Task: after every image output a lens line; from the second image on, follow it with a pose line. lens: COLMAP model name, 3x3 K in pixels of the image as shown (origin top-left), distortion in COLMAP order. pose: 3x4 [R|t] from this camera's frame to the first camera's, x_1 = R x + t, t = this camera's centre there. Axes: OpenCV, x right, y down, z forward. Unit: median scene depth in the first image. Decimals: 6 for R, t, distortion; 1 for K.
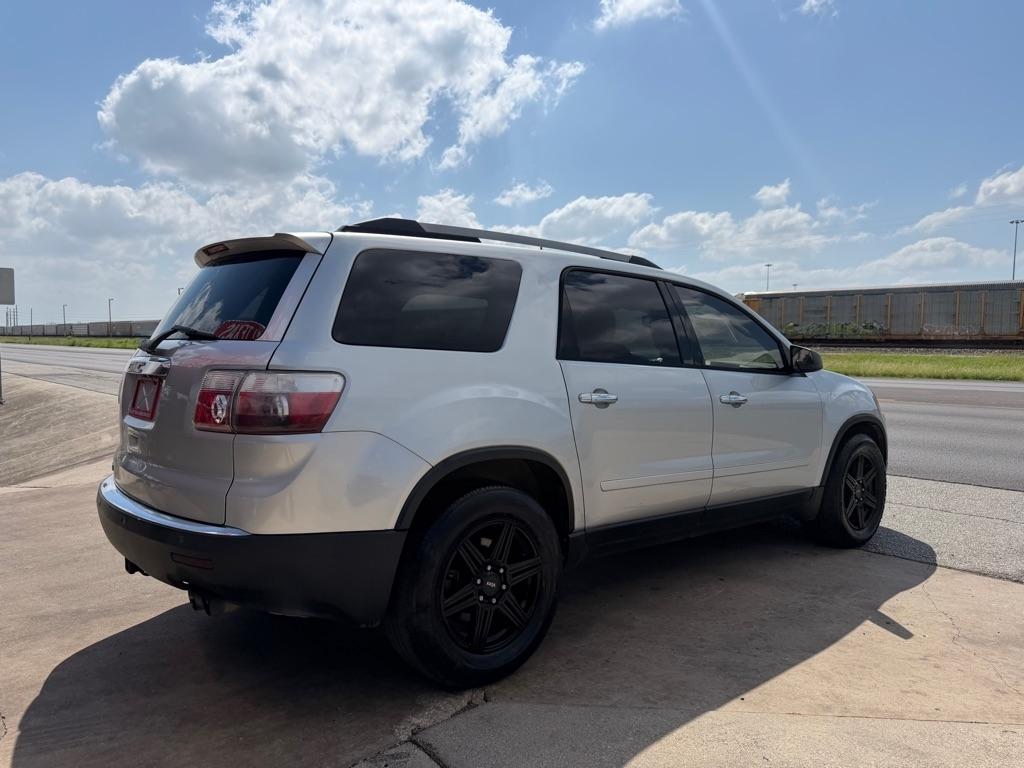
lens RADIAL K [[775.6, 0, 491.9], [0, 775.6, 372.1], [0, 0, 1]] dist [0.055549, -0.086506]
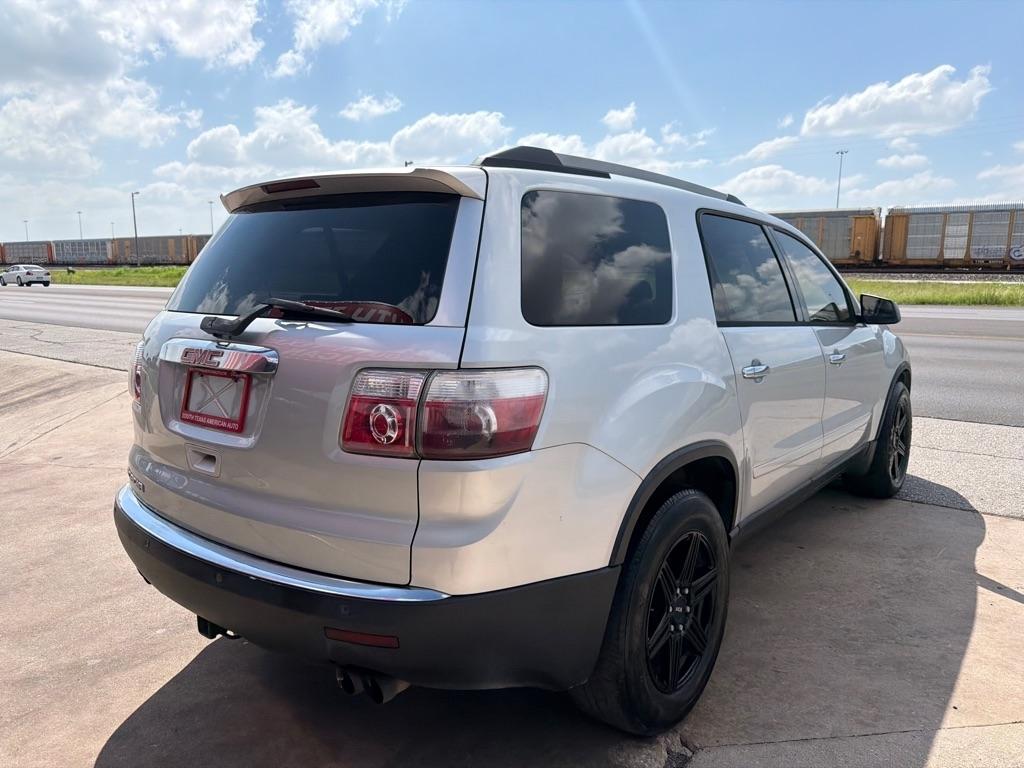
lens RADIAL K [[781.1, 0, 512.7], [0, 781.1, 383.9], [0, 0, 1]] dist [0.000358, -0.009626]
pose [[0.976897, -0.037505, 0.210395, -0.244824], [0.013723, 0.993458, 0.113373, -0.043258], [-0.213271, -0.107866, 0.971020, 0.189533]]
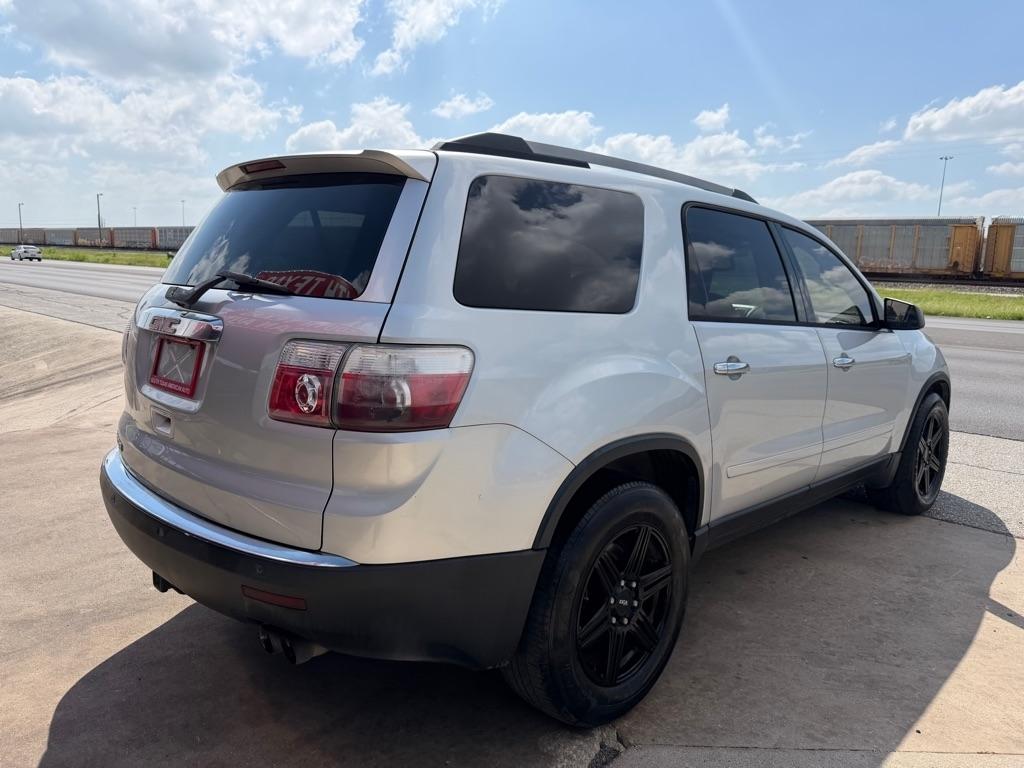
lens RADIAL K [[781.7, 0, 503.3], [0, 781.7, 372.4], [0, 0, 1]] dist [0.002865, -0.015470]
pose [[0.994816, 0.013702, 0.100761, -0.153547], [-0.023974, 0.994552, 0.101451, -0.032953], [-0.098822, -0.103341, 0.989725, 0.166846]]
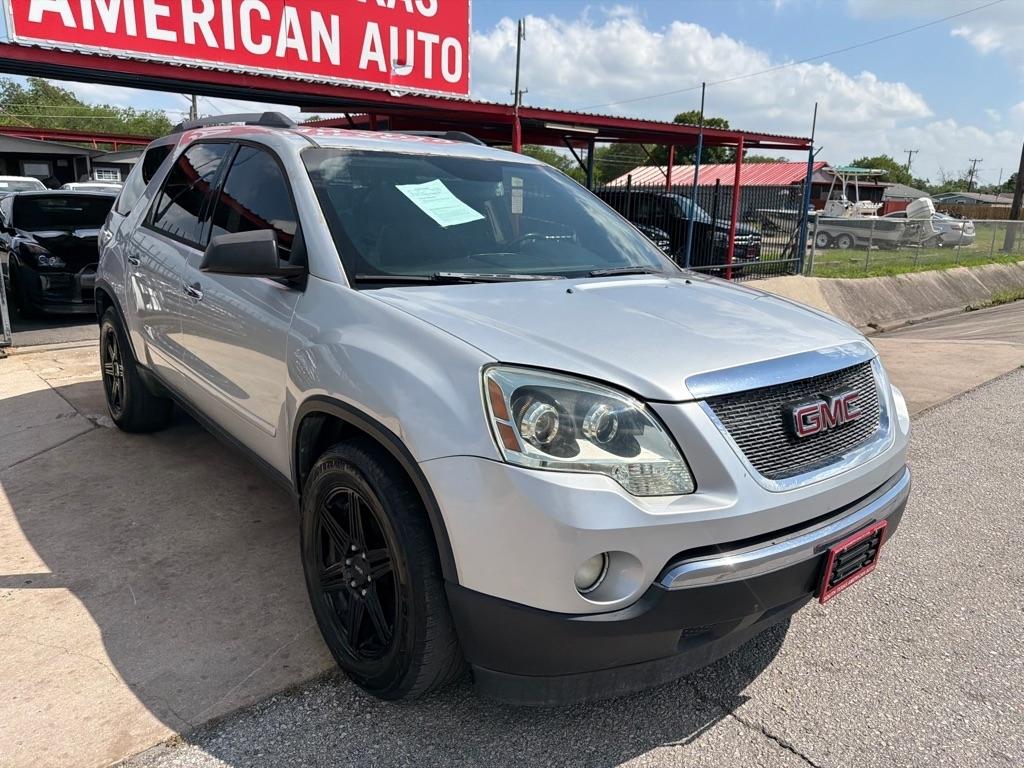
lens RADIAL K [[731.3, 0, 503.4], [0, 731.3, 372.1], [0, 0, 1]] dist [0.004582, -0.008398]
pose [[-0.020587, 0.235574, -0.971638, 1.038127], [-0.063066, 0.969603, 0.236417, -0.089661], [0.997797, 0.066144, -0.005105, 1.300354]]
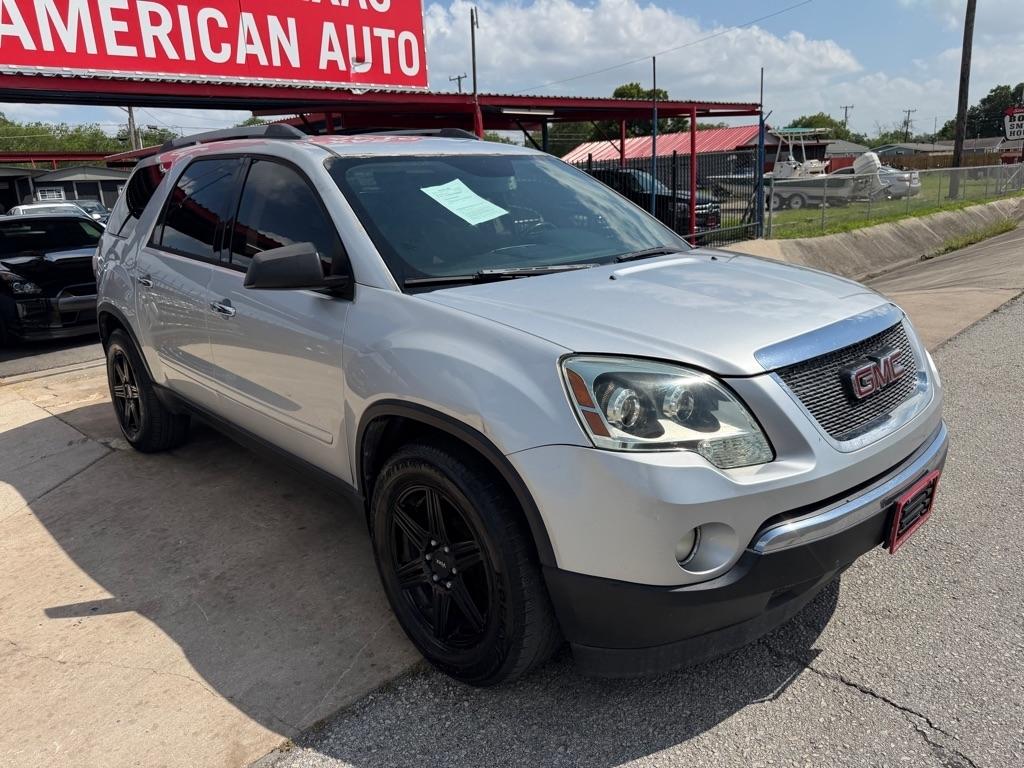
lens RADIAL K [[733.6, 0, 486.9], [0, 733.6, 361.0], [0, 0, 1]] dist [0.008133, -0.011459]
pose [[0.030173, 0.238752, -0.970612, 1.057020], [0.013985, 0.970858, 0.239247, -0.097499], [0.999447, -0.020793, 0.025955, 1.225433]]
